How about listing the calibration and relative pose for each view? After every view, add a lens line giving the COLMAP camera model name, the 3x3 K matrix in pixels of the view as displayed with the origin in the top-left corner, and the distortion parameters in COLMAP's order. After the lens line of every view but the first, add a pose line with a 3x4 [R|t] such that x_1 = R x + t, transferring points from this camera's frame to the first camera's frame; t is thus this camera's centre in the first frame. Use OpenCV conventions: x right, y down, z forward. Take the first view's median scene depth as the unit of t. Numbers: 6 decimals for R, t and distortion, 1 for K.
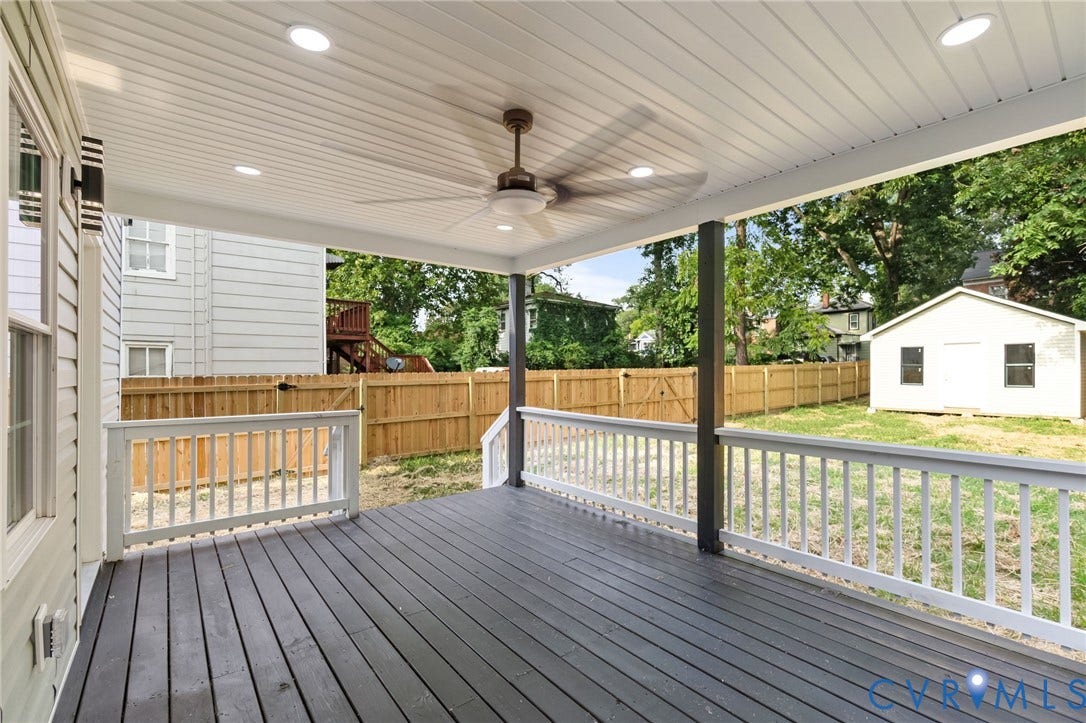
lens RADIAL K [[469.1, 0, 531.5], [0, 469.1, 367.3], [0, 0, 1]] dist [-0.001714, -0.001289]
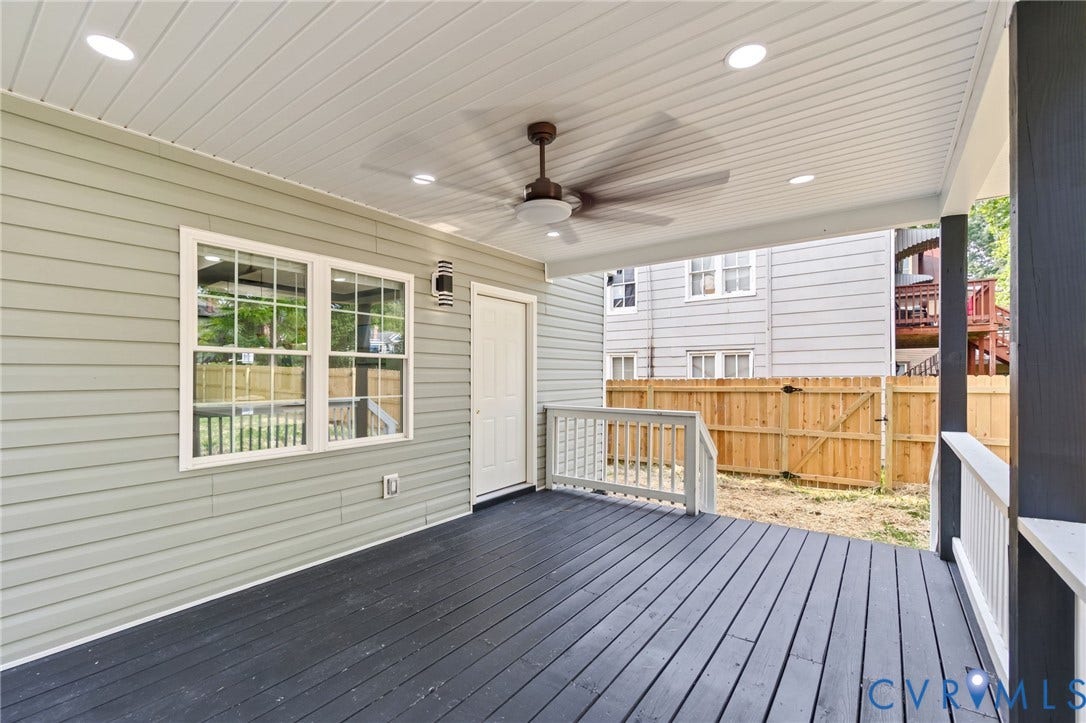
lens RADIAL K [[469.1, 0, 539.9], [0, 469.1, 366.9], [0, 0, 1]] dist [-0.001714, -0.001289]
pose [[0.278720, -0.012300, -0.960294, 0.273648], [0.007662, 0.999915, -0.010583, -0.000255], [0.960342, -0.004408, 0.278791, 0.199982]]
